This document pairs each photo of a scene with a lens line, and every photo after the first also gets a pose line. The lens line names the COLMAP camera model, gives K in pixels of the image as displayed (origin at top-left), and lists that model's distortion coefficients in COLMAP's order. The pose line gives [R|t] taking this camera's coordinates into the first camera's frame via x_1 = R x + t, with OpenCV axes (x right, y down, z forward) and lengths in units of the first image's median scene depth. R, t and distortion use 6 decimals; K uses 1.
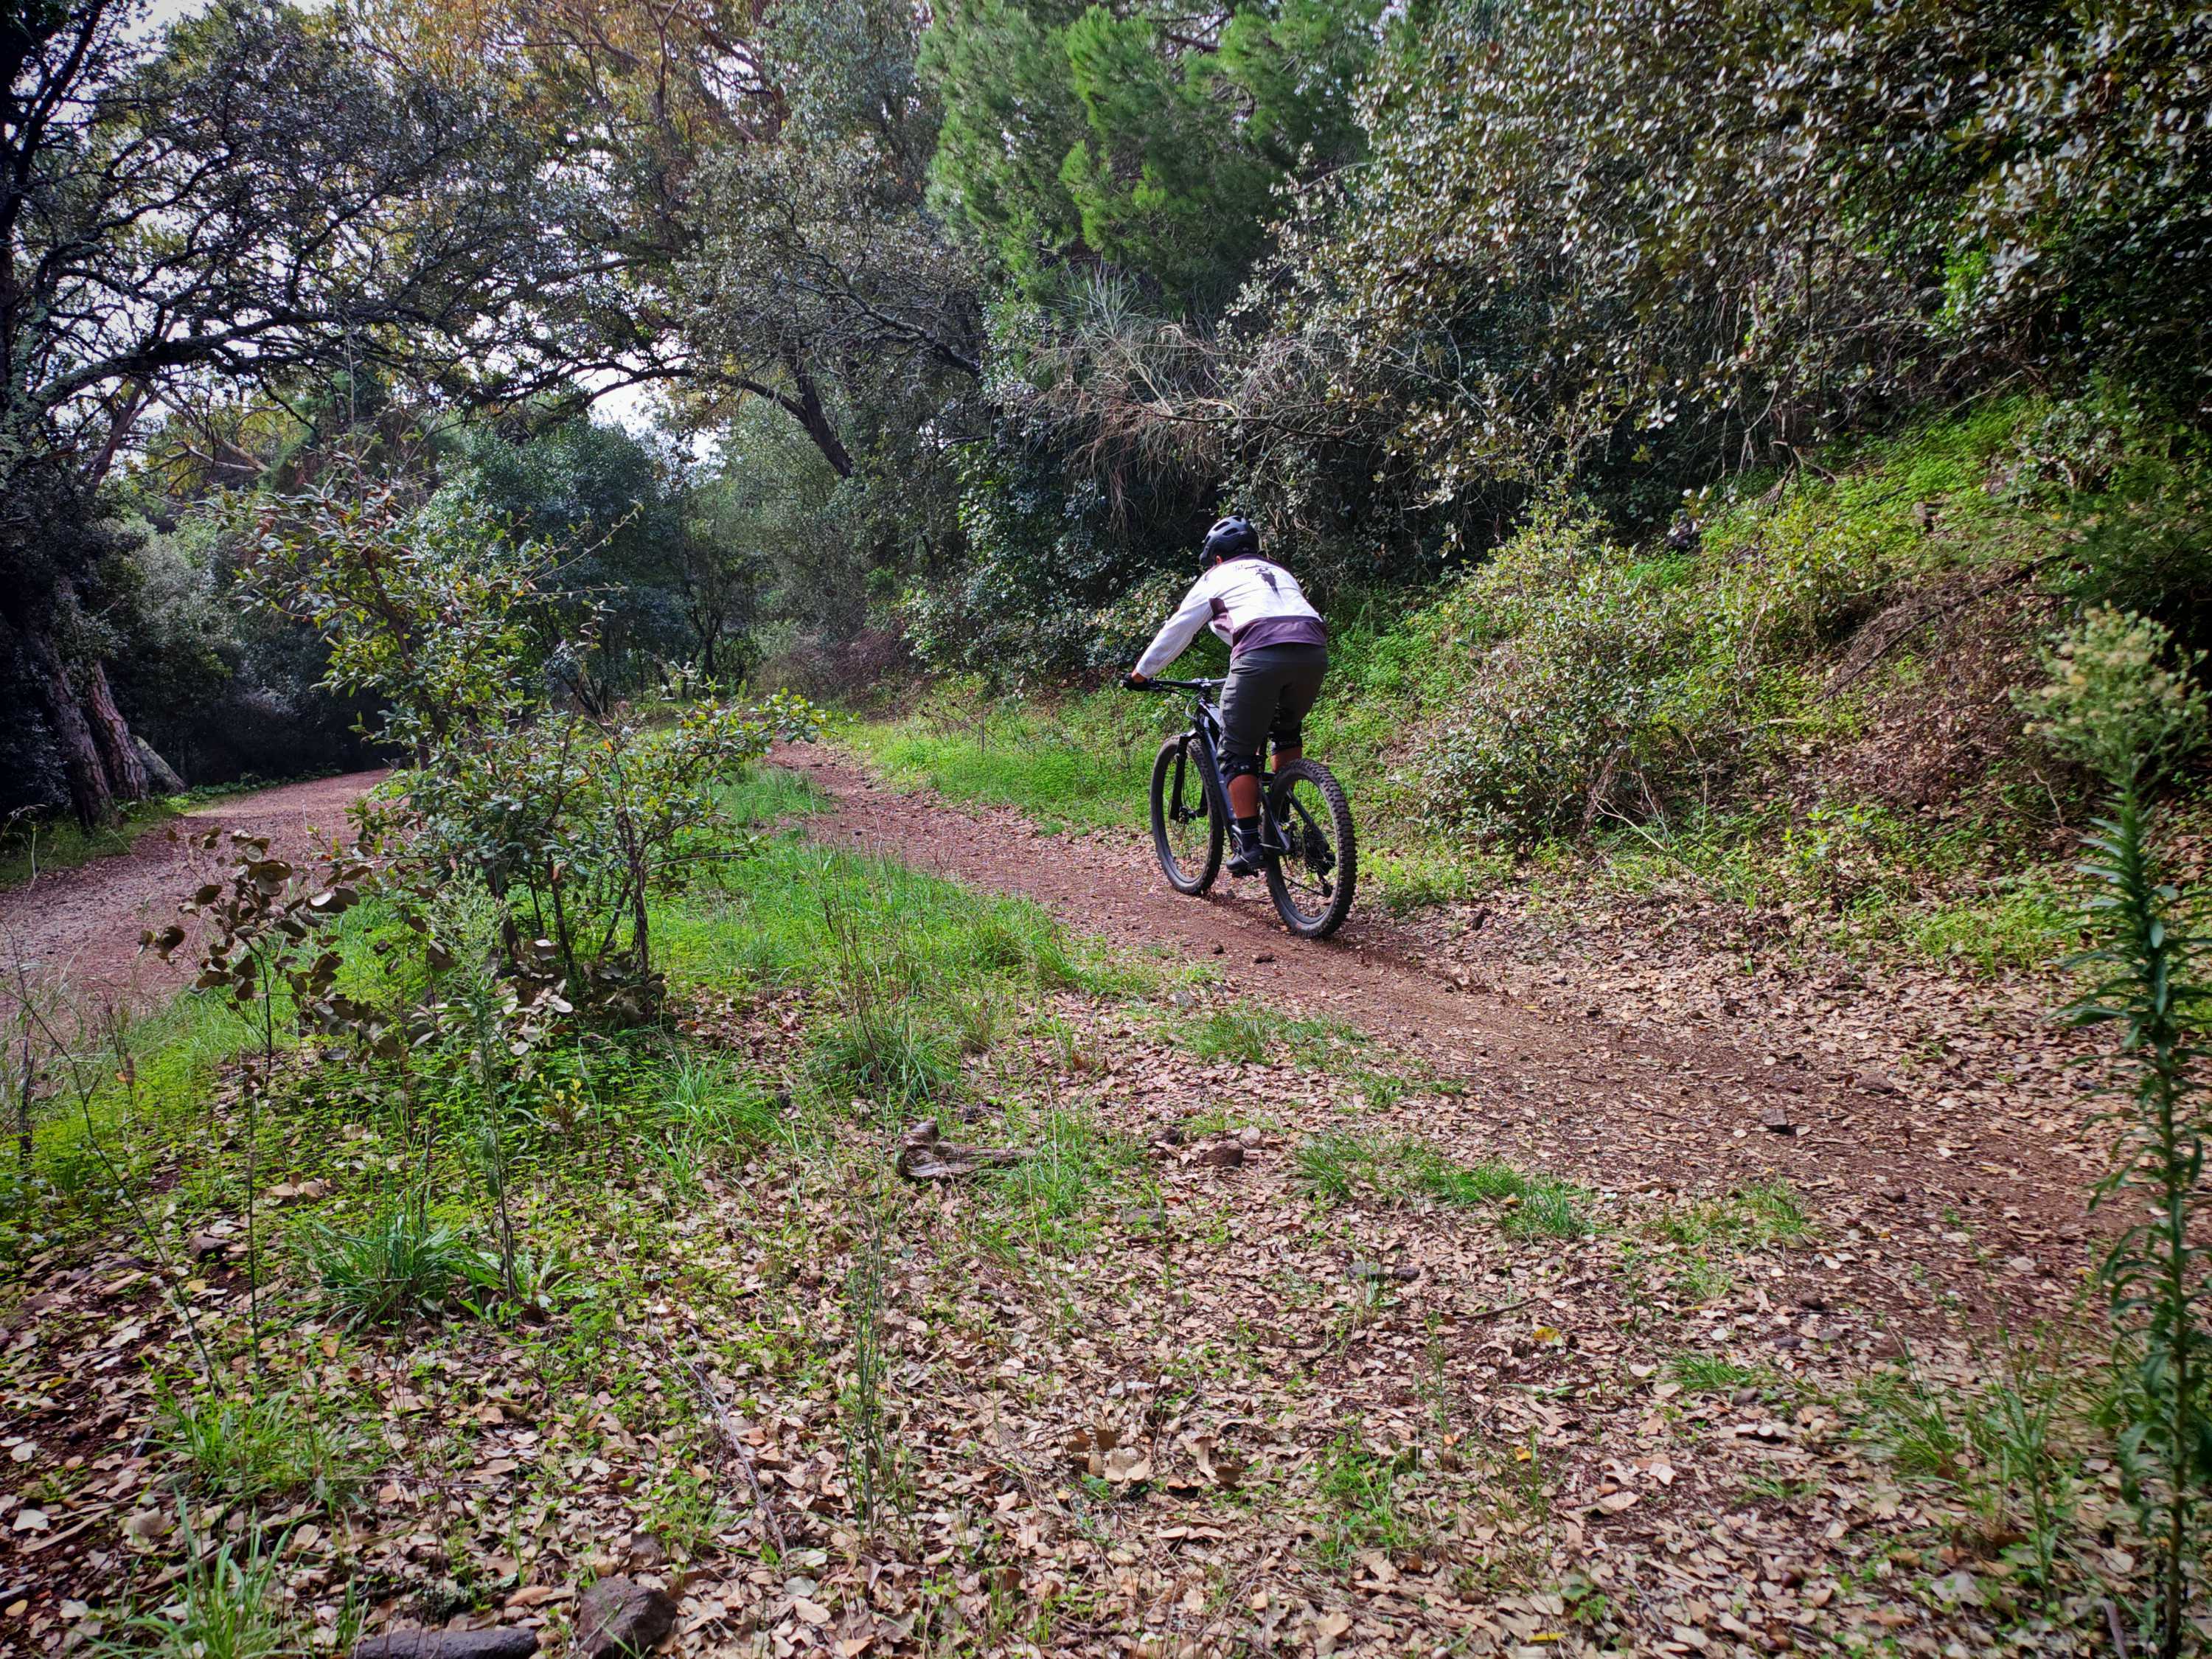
lens RADIAL K [[1663.7, 0, 1104.8], [0, 1663.7, 939.3], [0, 0, 1]] dist [0.003161, 0.005963]
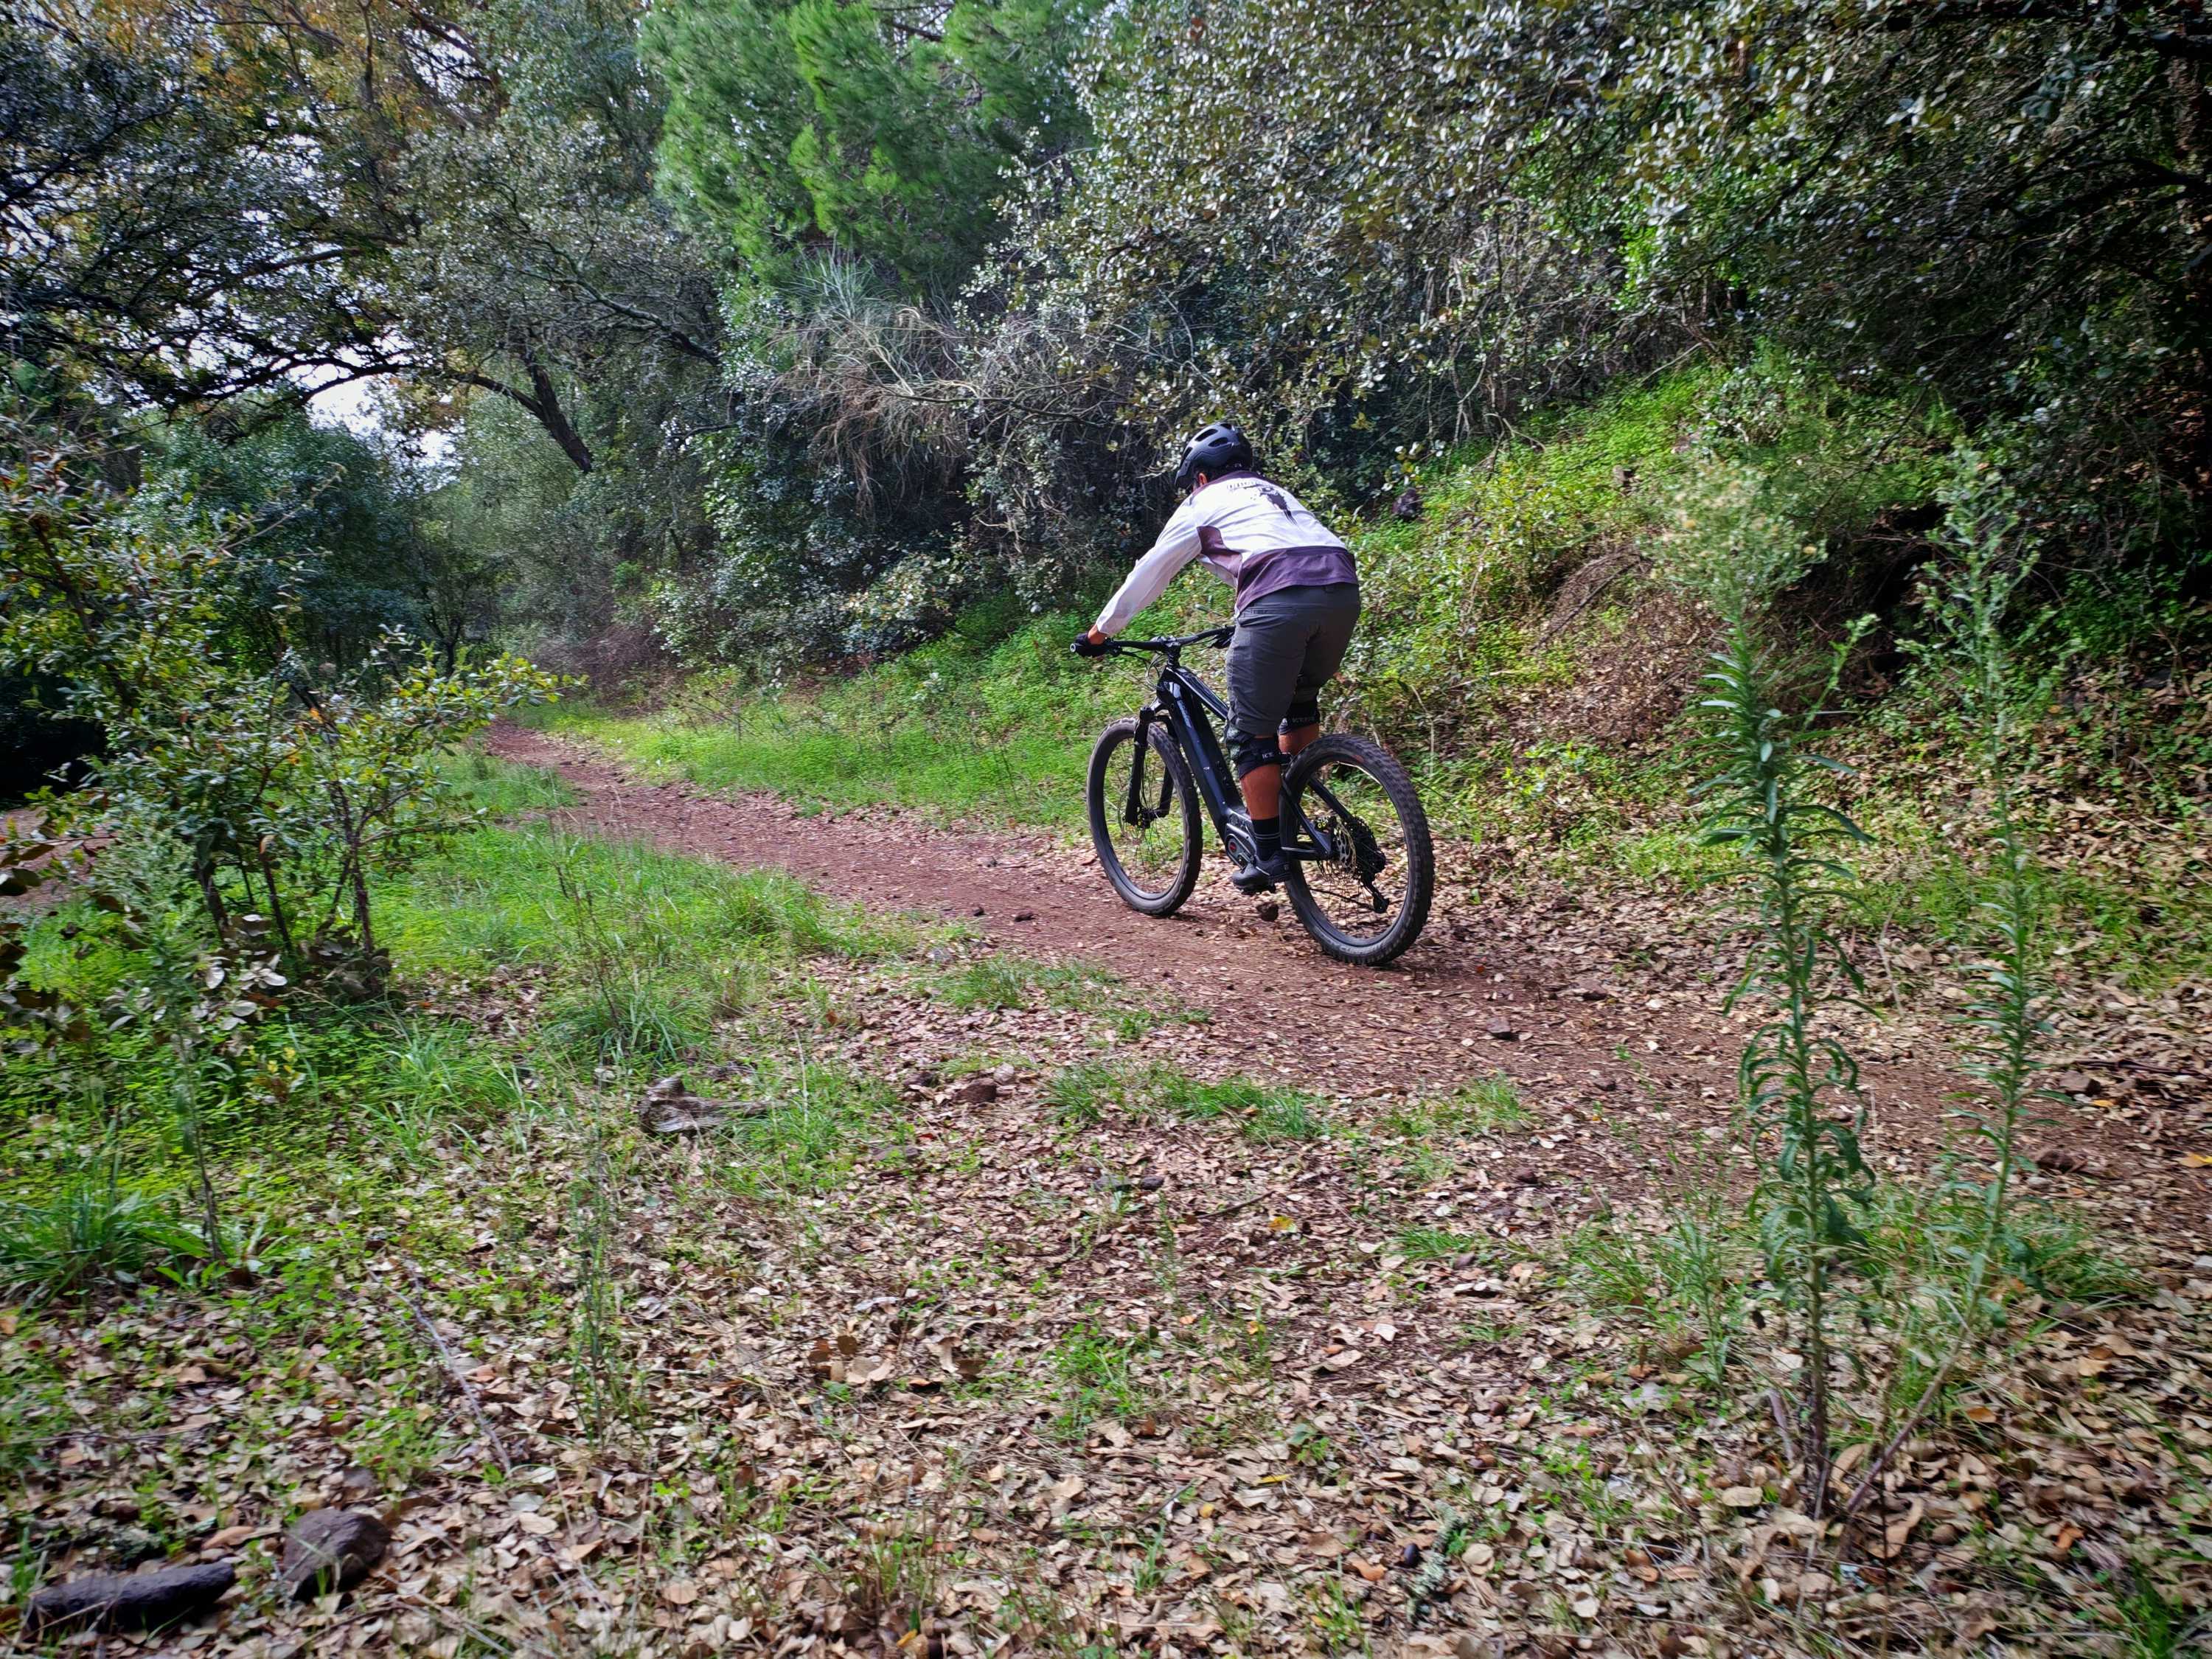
lens RADIAL K [[1661.2, 0, 1108.8], [0, 1661.2, 918.9], [0, 0, 1]] dist [-0.001510, 0.014007]
pose [[0.989784, -0.049406, 0.133738, 0.026563], [0.050831, 0.998681, -0.007265, 0.044570], [-0.133202, 0.013989, 0.990990, -0.010757]]
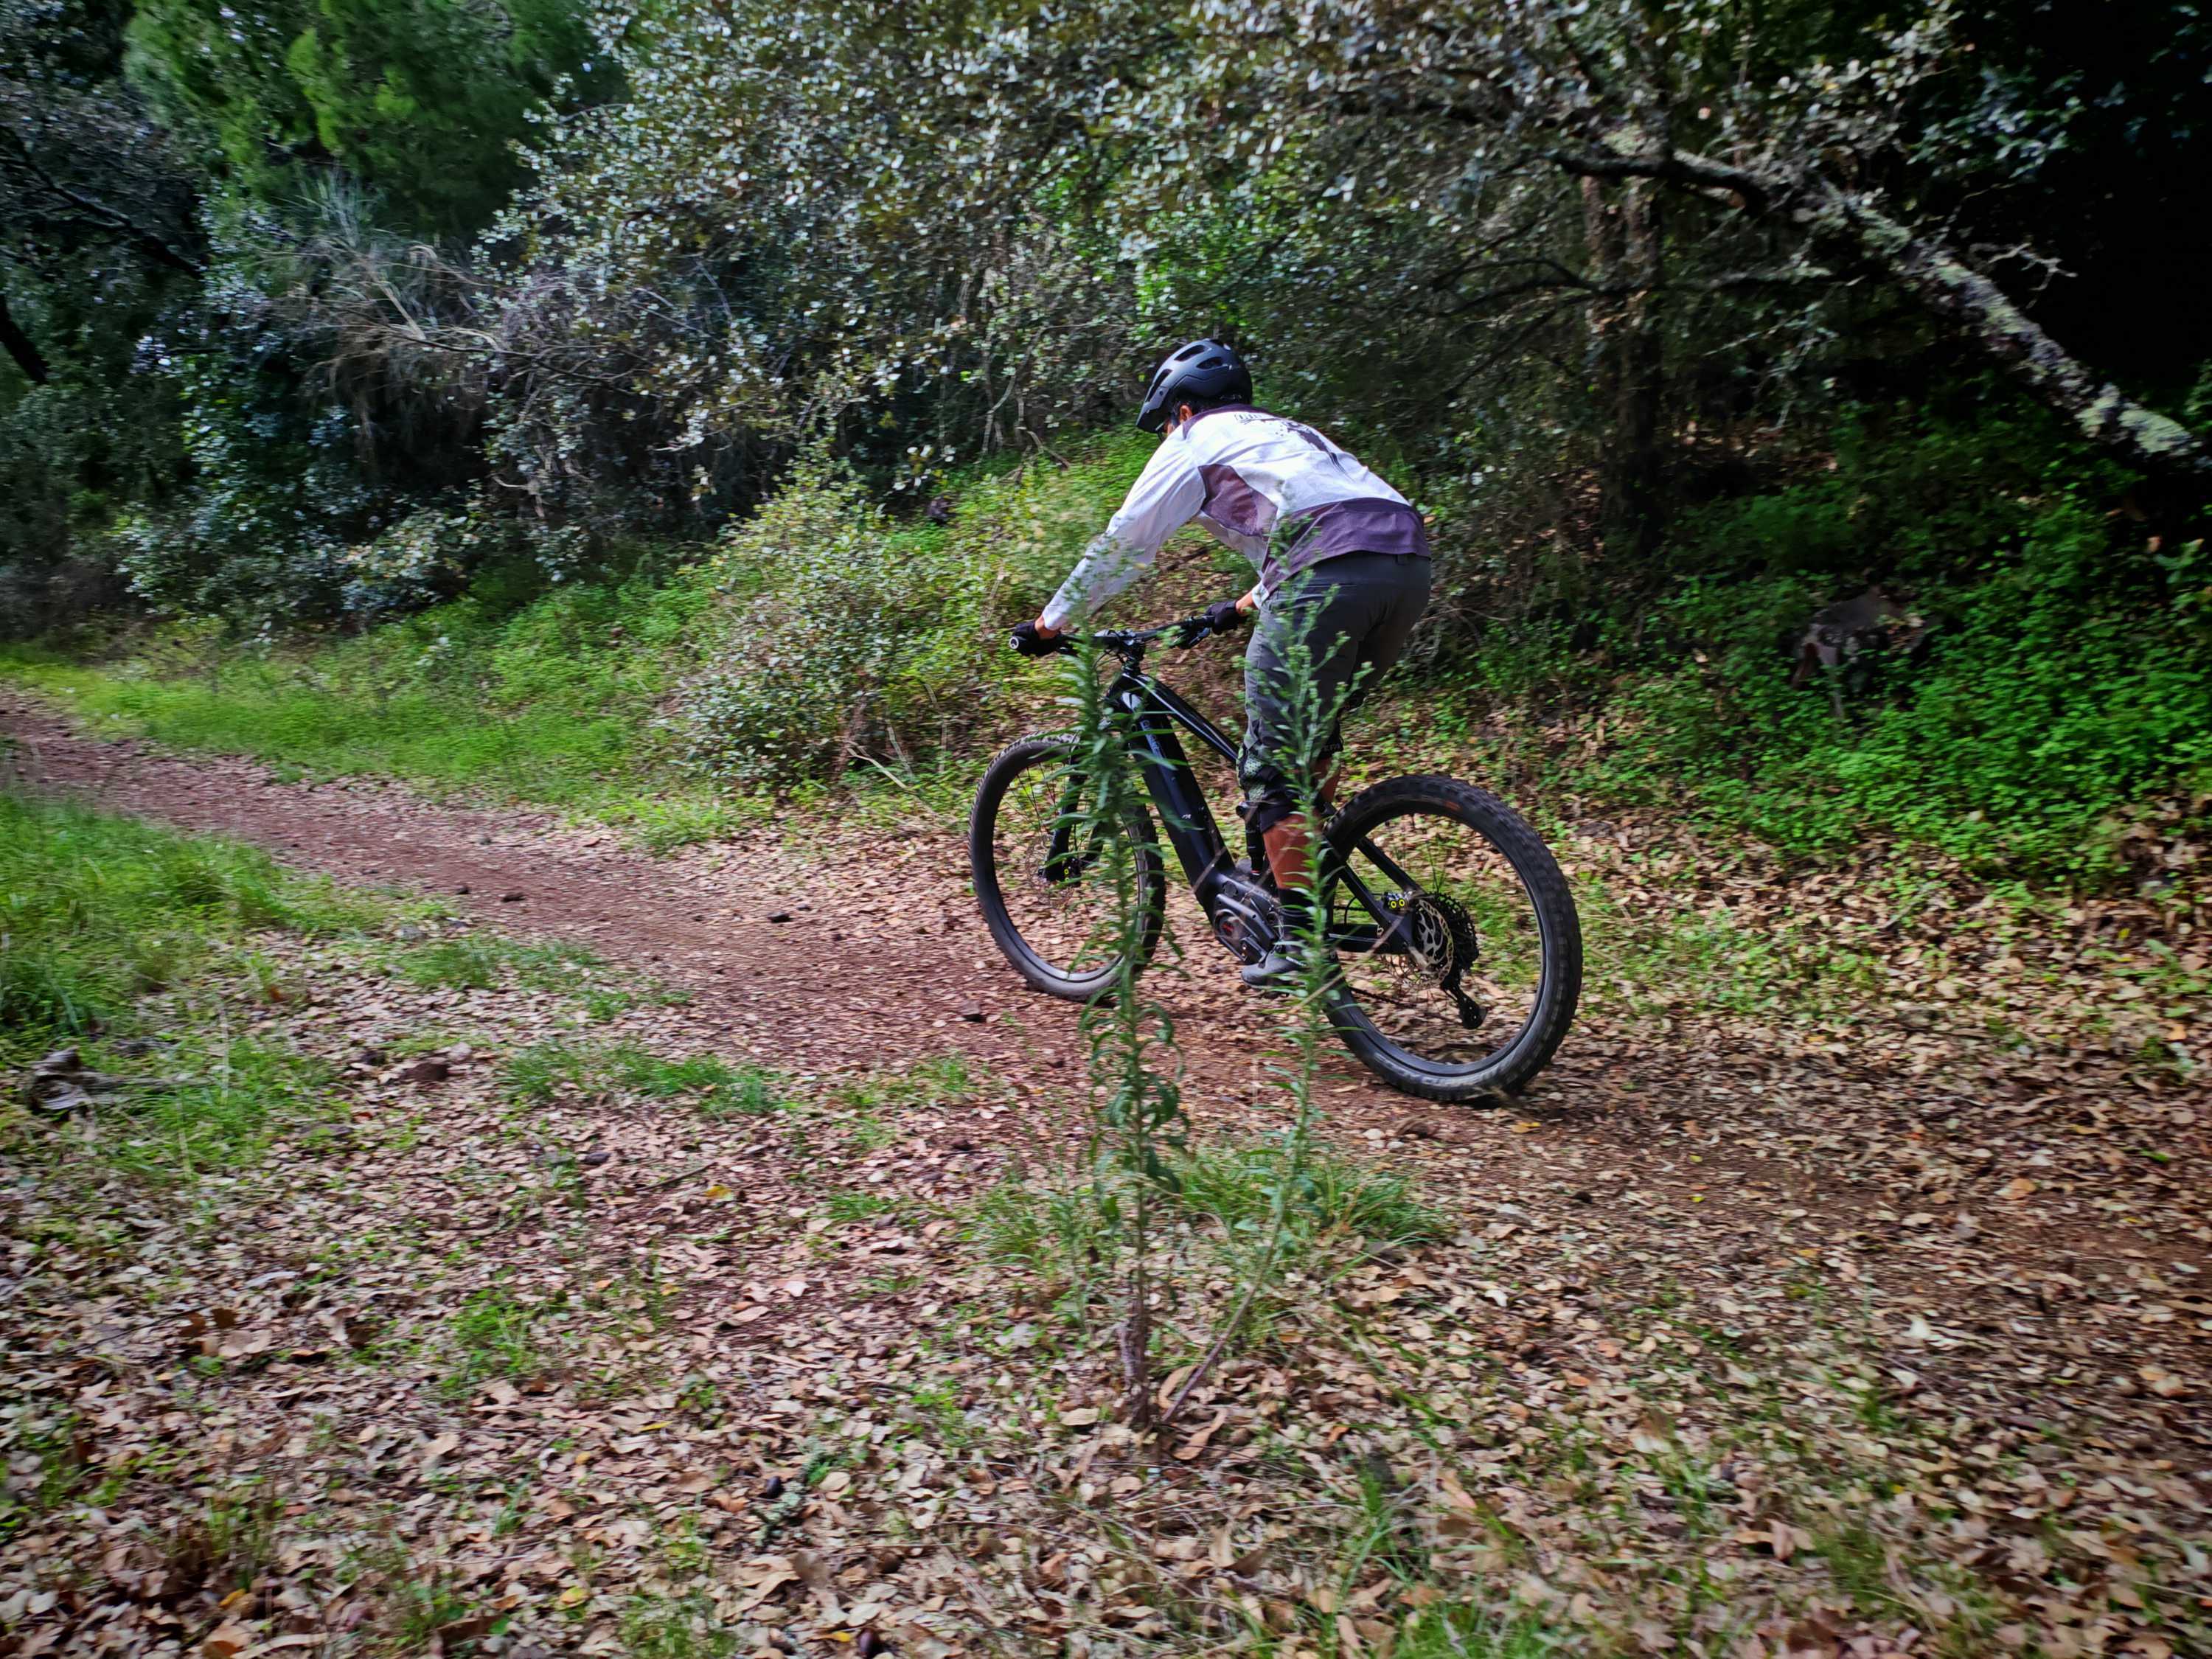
lens RADIAL K [[1663.7, 0, 1104.8], [0, 1663.7, 939.3], [0, 0, 1]] dist [0.003161, 0.005963]
pose [[0.921956, -0.026769, 0.386370, 0.078066], [0.022428, 0.999625, 0.015738, 0.058061], [-0.386646, -0.005844, 0.922210, -0.062006]]
